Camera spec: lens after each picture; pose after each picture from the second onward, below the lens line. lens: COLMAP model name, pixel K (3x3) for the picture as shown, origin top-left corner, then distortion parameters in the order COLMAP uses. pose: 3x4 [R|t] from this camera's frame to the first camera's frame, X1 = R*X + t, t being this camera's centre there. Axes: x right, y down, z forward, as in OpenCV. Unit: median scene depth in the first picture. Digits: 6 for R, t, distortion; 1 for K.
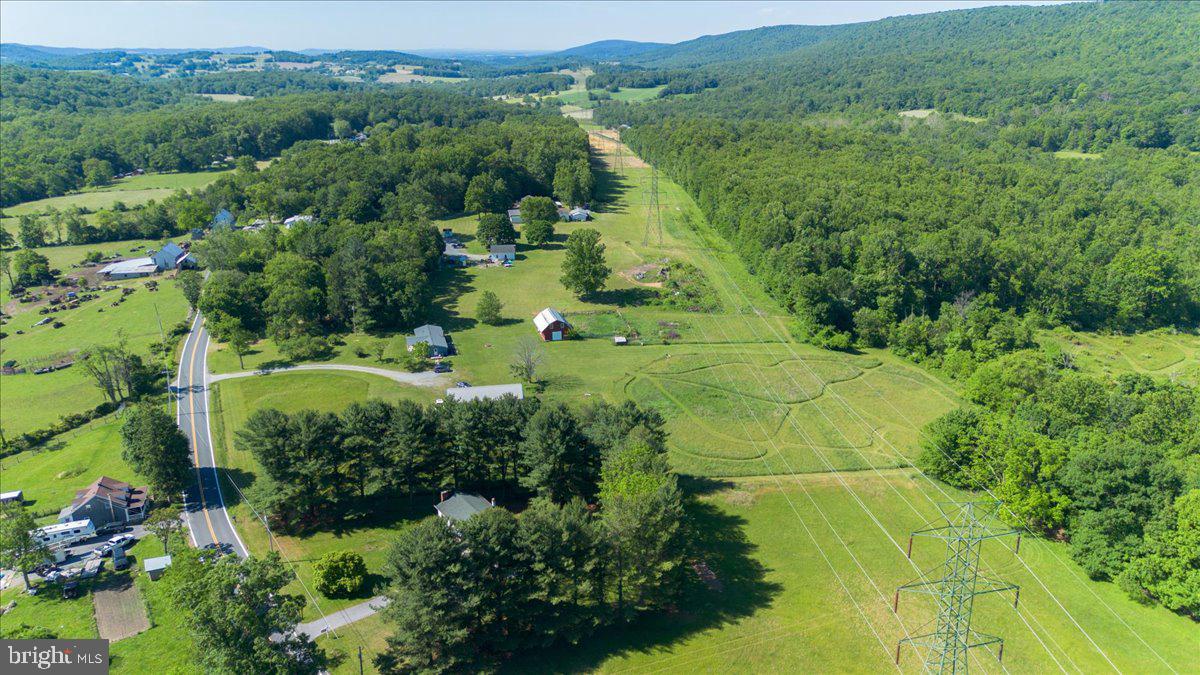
lens RADIAL K [[820.5, 0, 600.0], [0, 820.5, 337.5], [0, 0, 1]] dist [0.104953, -0.063162]
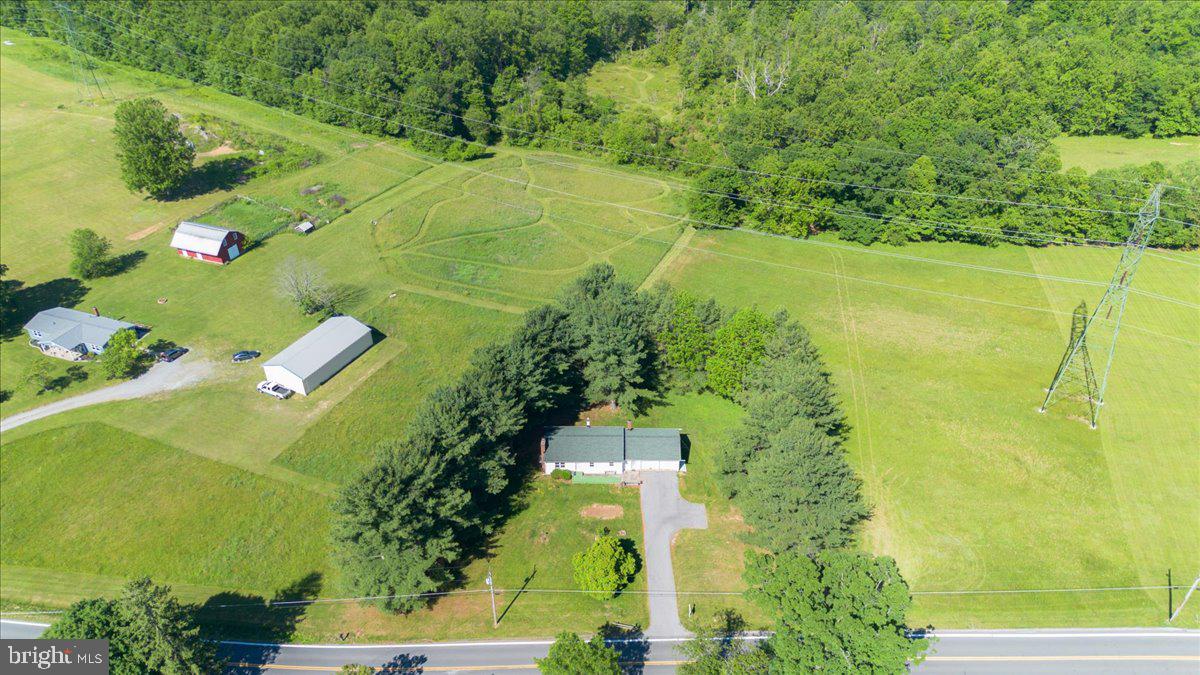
lens RADIAL K [[820.5, 0, 600.0], [0, 820.5, 337.5], [0, 0, 1]] dist [0.104953, -0.063162]
pose [[0.596611, -0.455494, 0.660743, -0.322699], [0.271696, 0.889345, 0.367760, -0.100656], [-0.755140, -0.039888, 0.654349, 0.192286]]
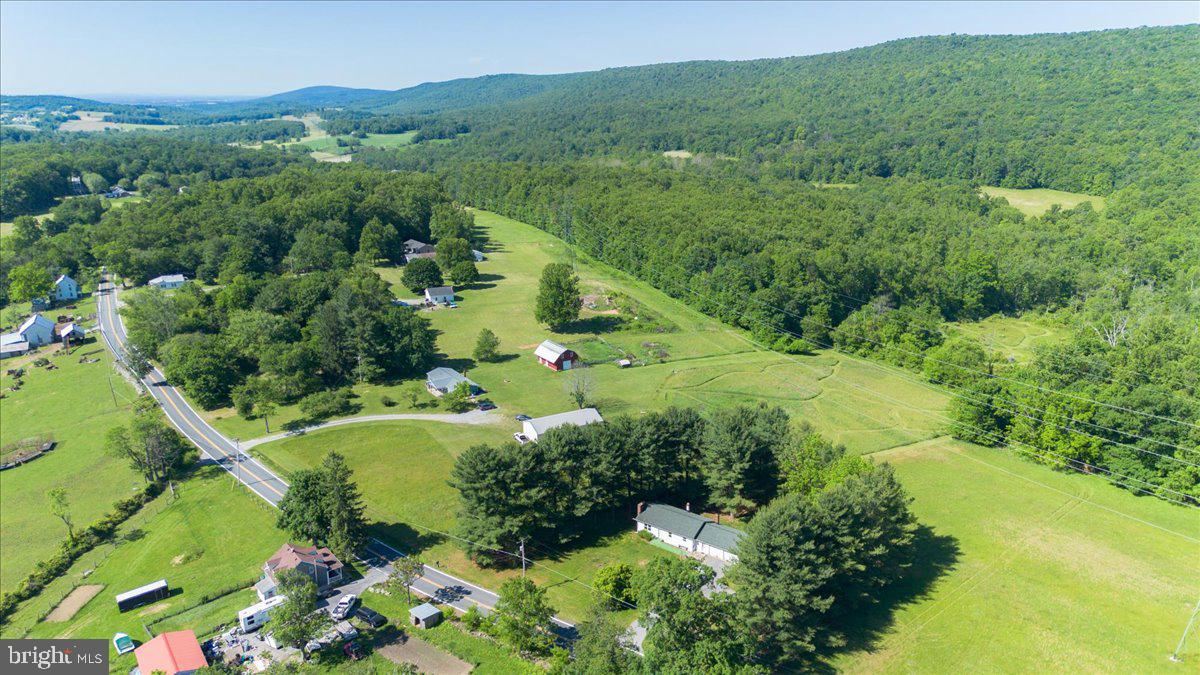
lens RADIAL K [[820.5, 0, 600.0], [0, 820.5, 337.5], [0, 0, 1]] dist [0.104953, -0.063162]
pose [[0.951819, -0.092226, 0.292463, -0.253903], [0.106865, 0.993677, -0.034443, 0.002784], [-0.287437, 0.064038, 0.955656, -0.002820]]
